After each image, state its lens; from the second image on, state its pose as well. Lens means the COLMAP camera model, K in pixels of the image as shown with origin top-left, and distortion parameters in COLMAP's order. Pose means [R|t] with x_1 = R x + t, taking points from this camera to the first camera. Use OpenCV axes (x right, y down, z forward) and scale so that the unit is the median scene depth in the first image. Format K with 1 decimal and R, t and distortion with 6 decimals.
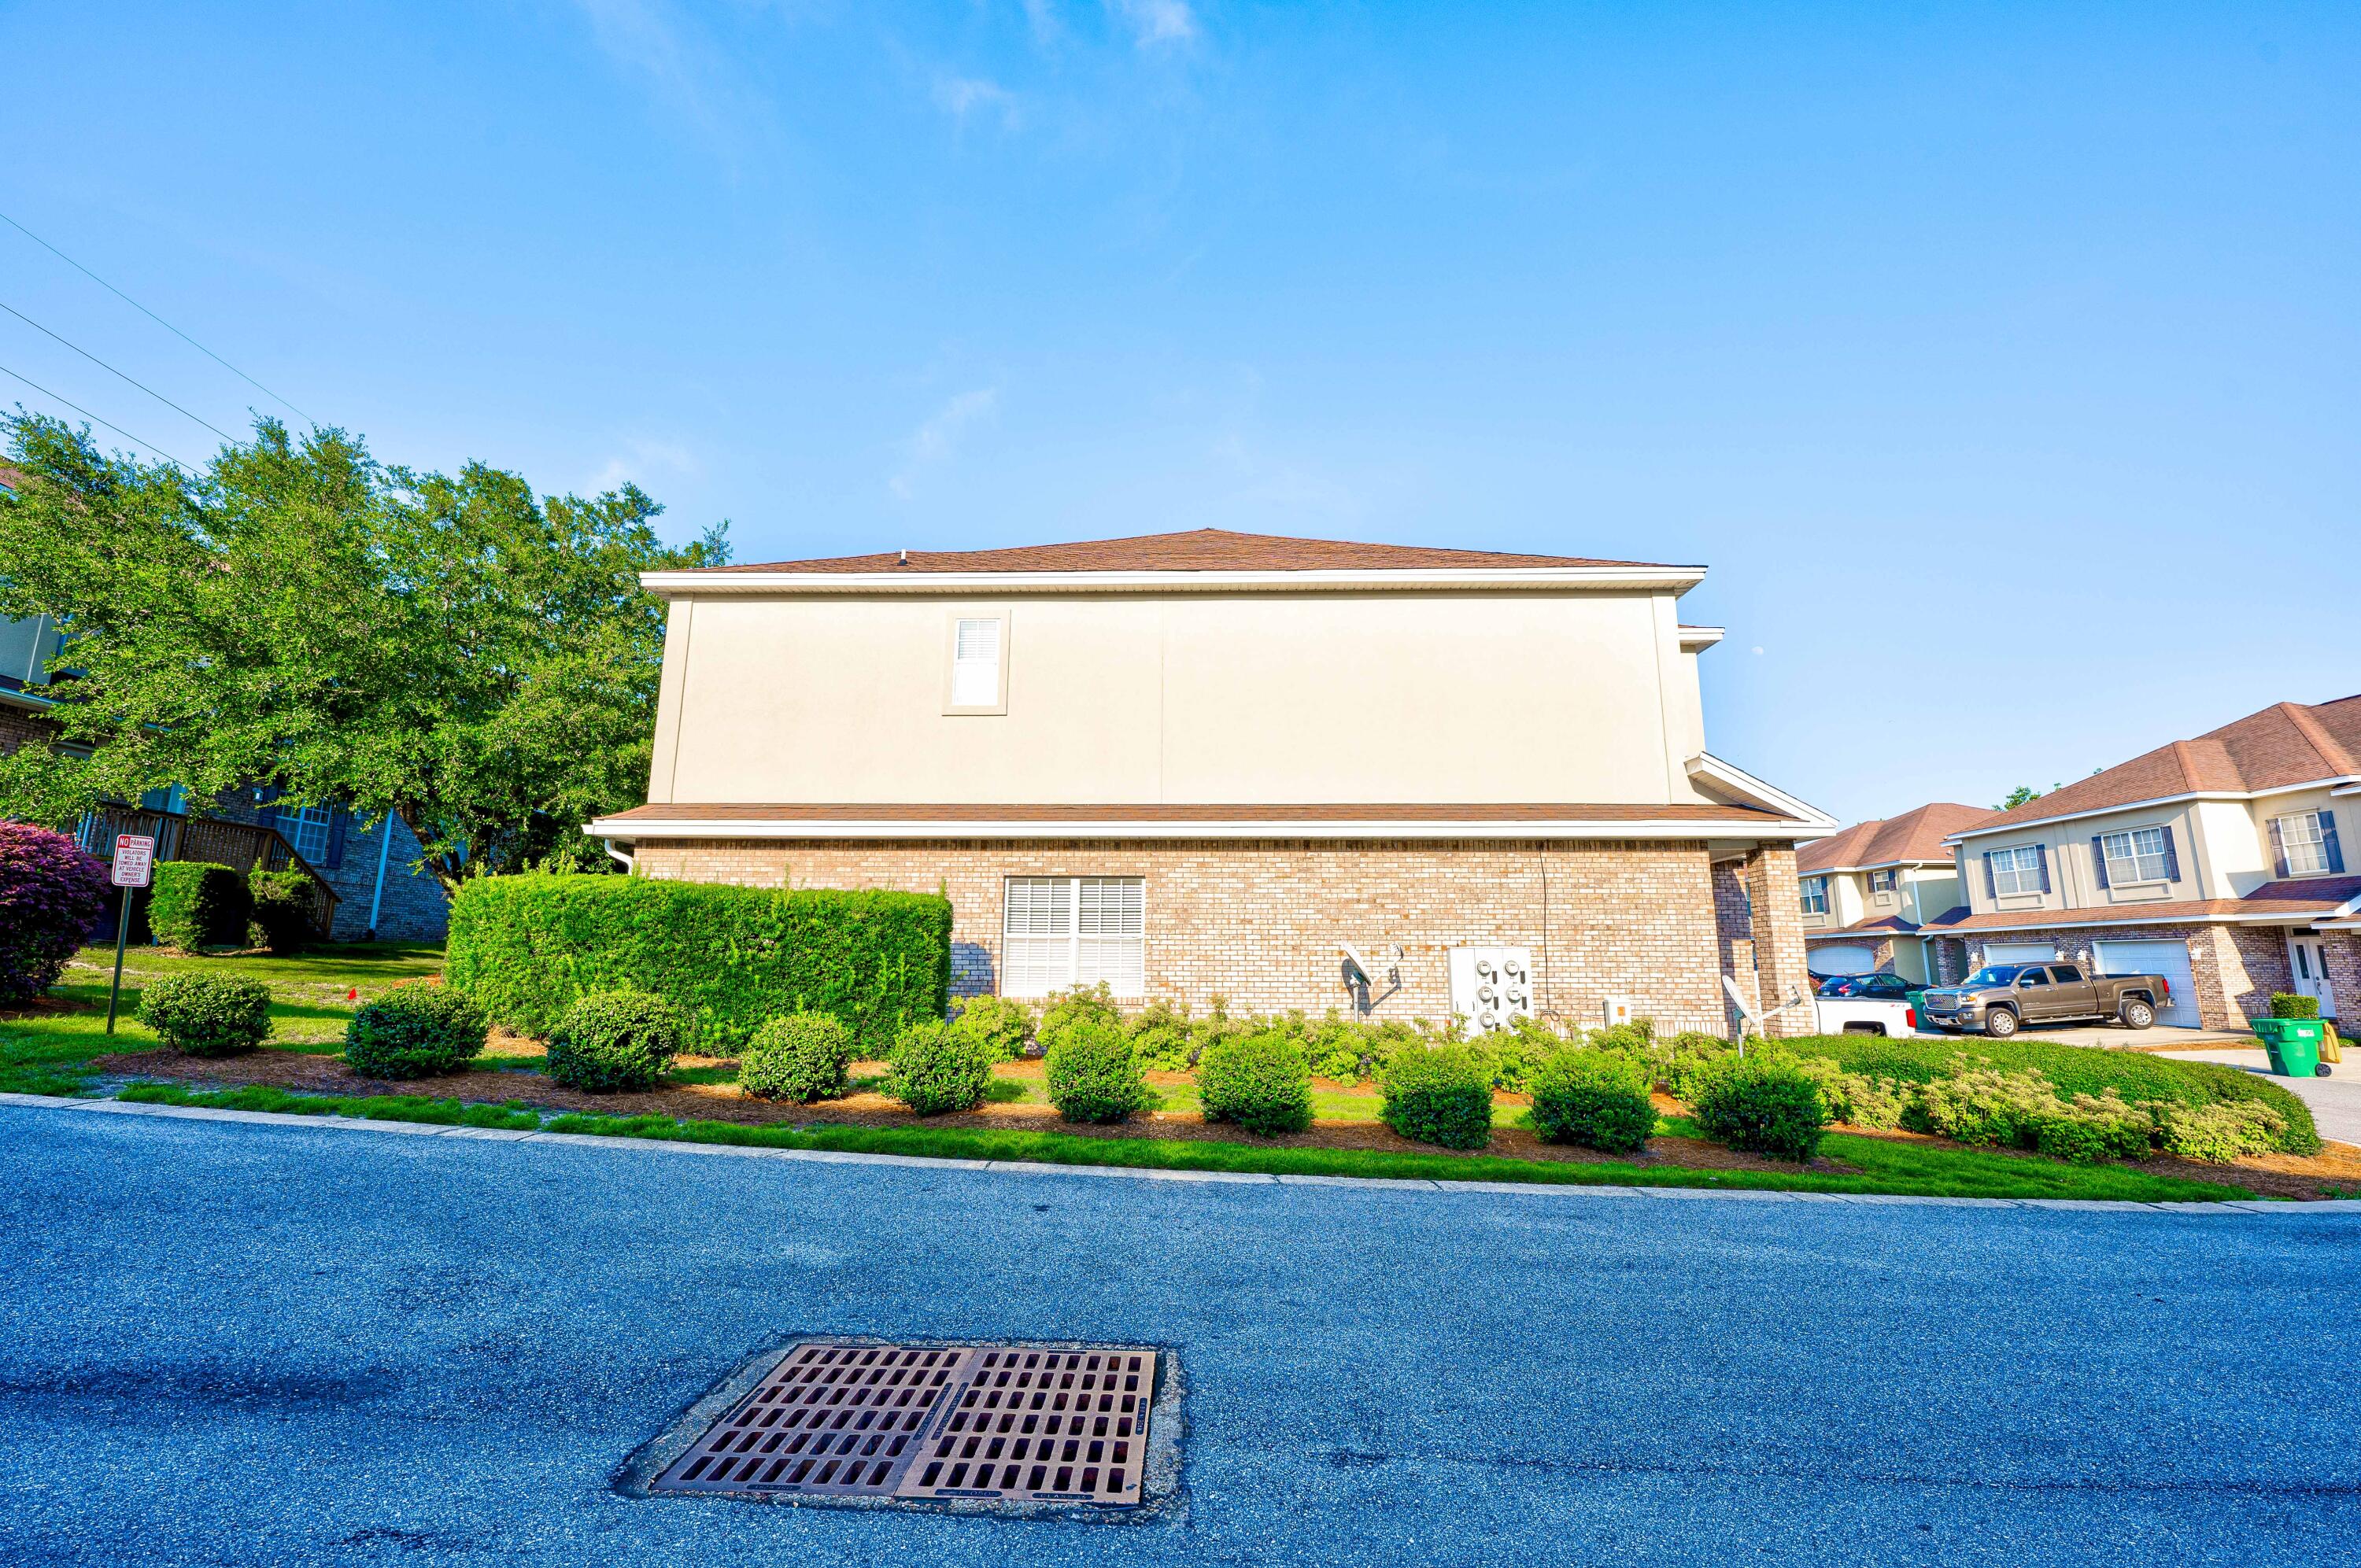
lens RADIAL K [[936.7, 0, 1184.3], [0, 936.7, 794.9], [0, 0, 1]] dist [-0.001074, -0.000032]
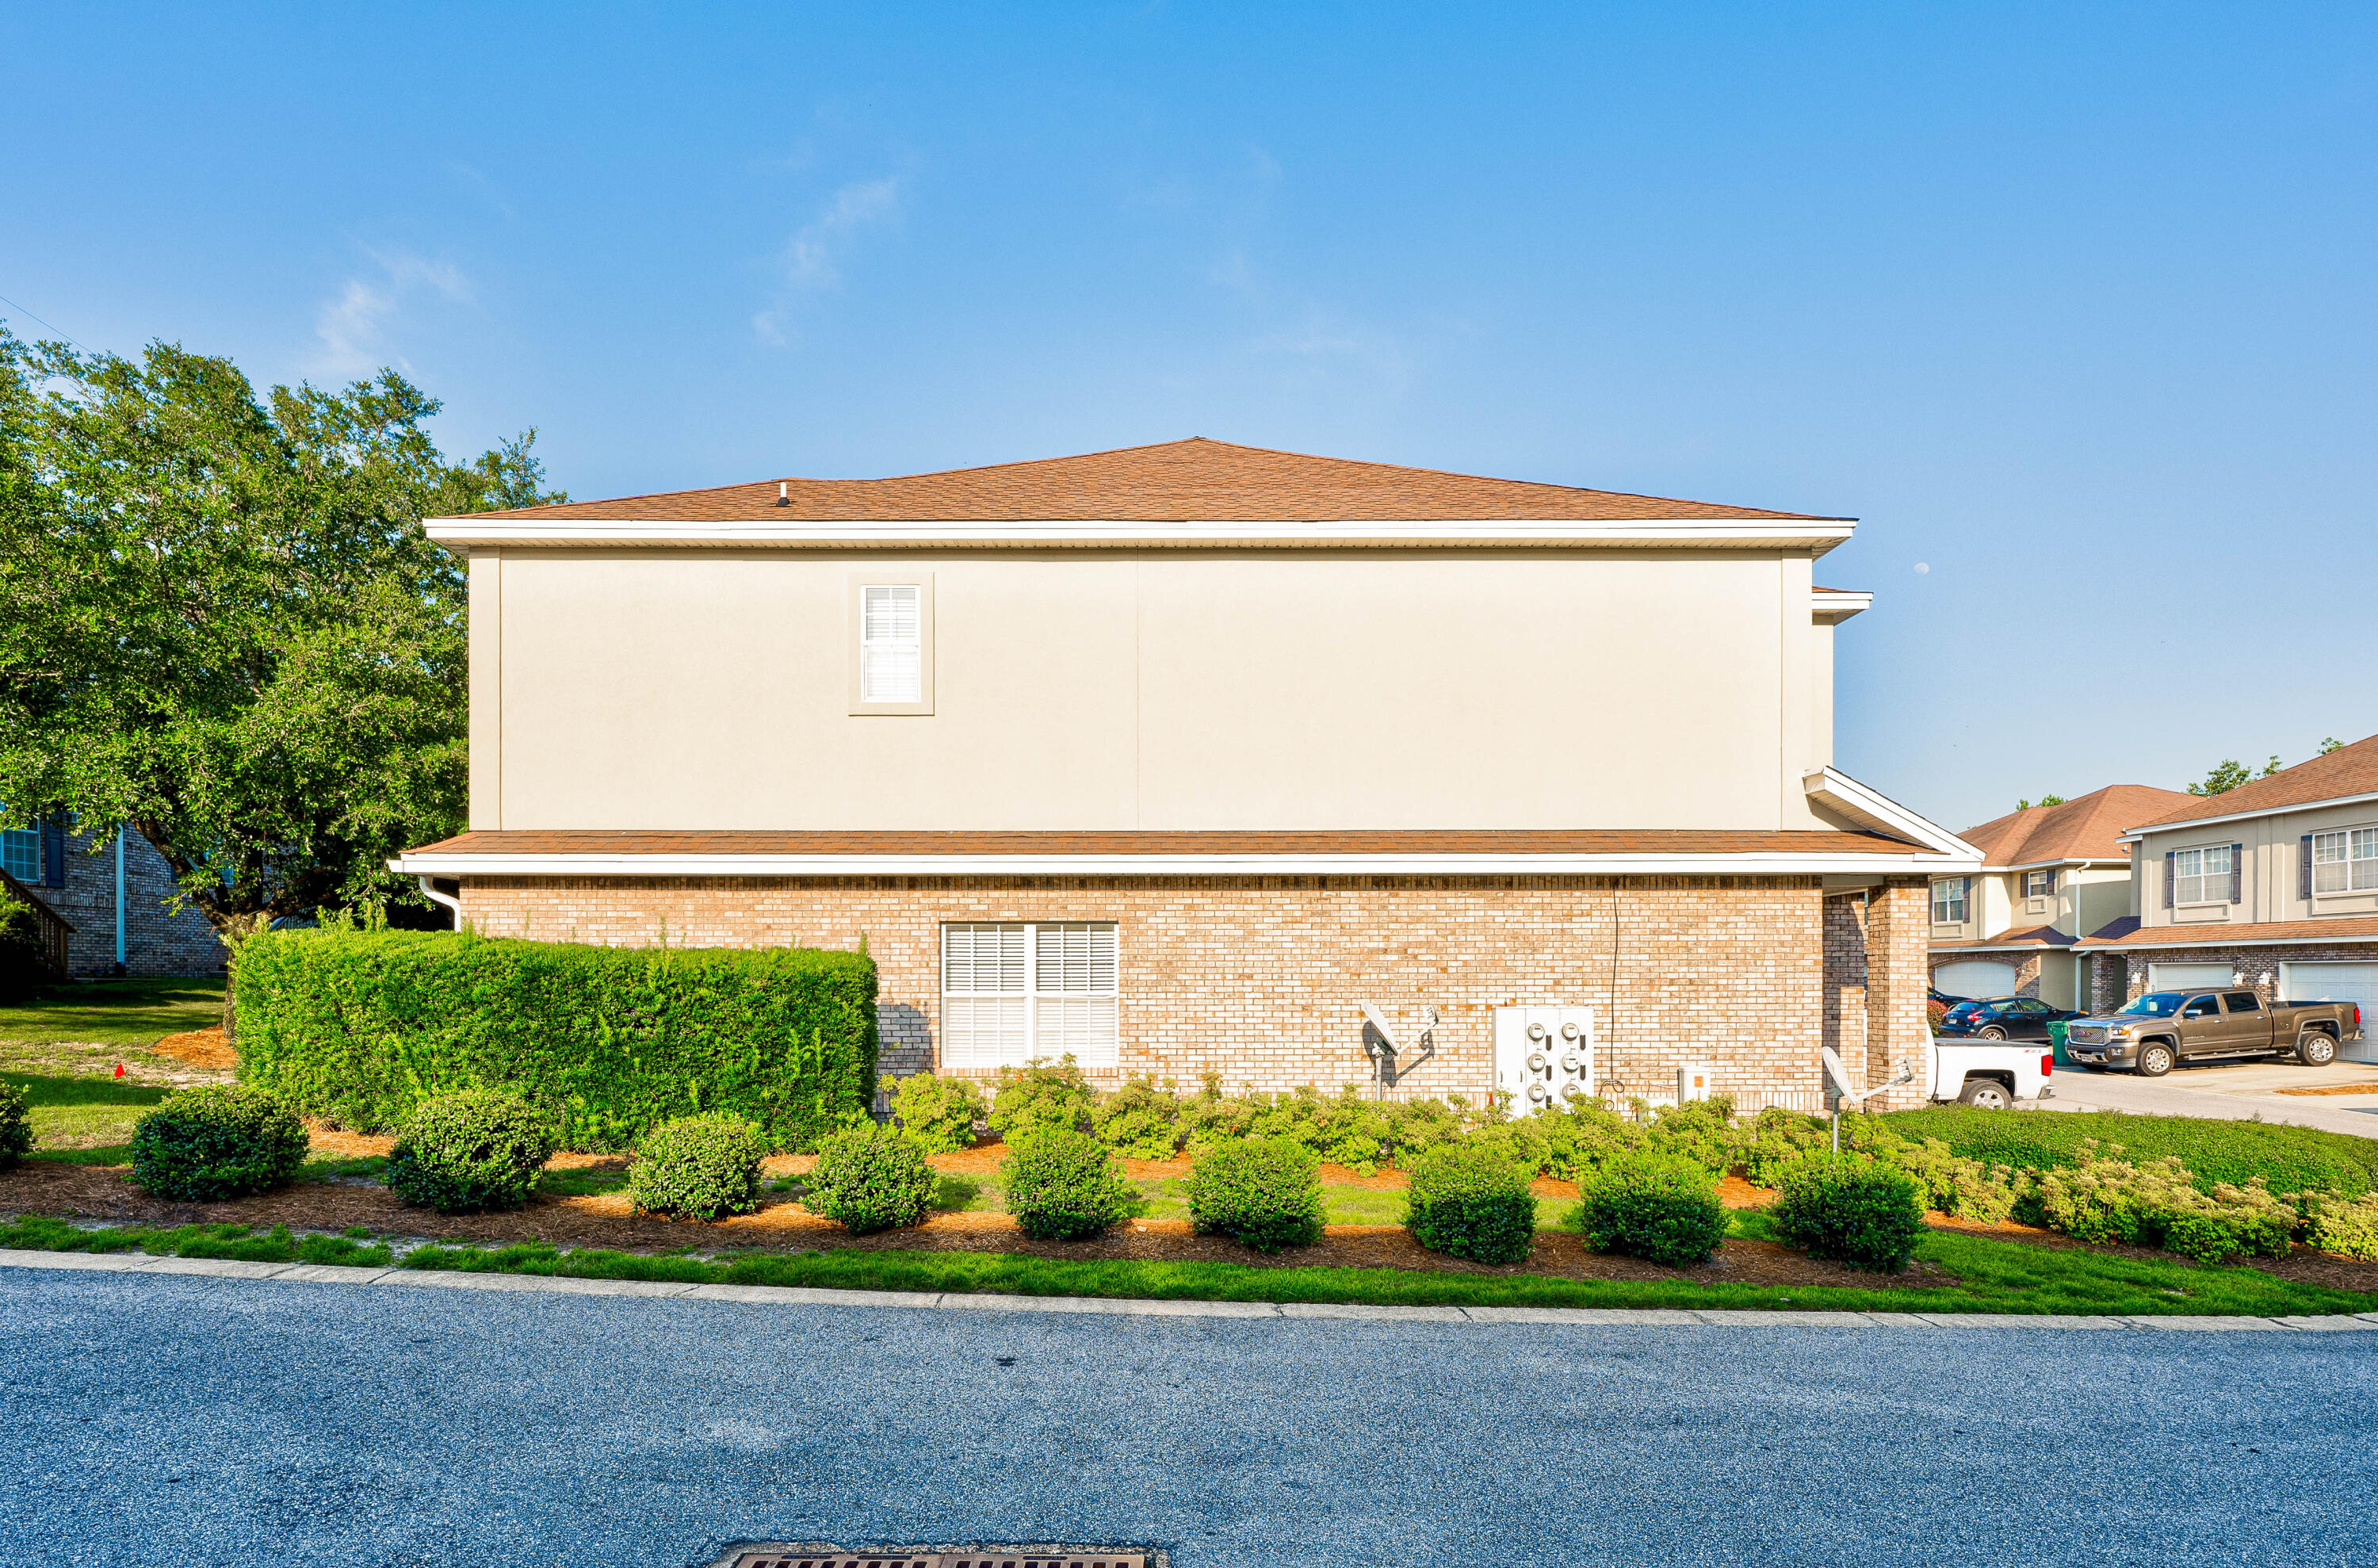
lens RADIAL K [[1275.0, 0, 1189.0], [0, 1275.0, 784.0], [0, 0, 1]] dist [-0.001243, -0.000048]
pose [[0.999625, -0.006037, 0.026710, -0.010617], [0.000713, 0.980798, 0.195023, -0.249426], [-0.027374, -0.194931, 0.980435, -0.038094]]
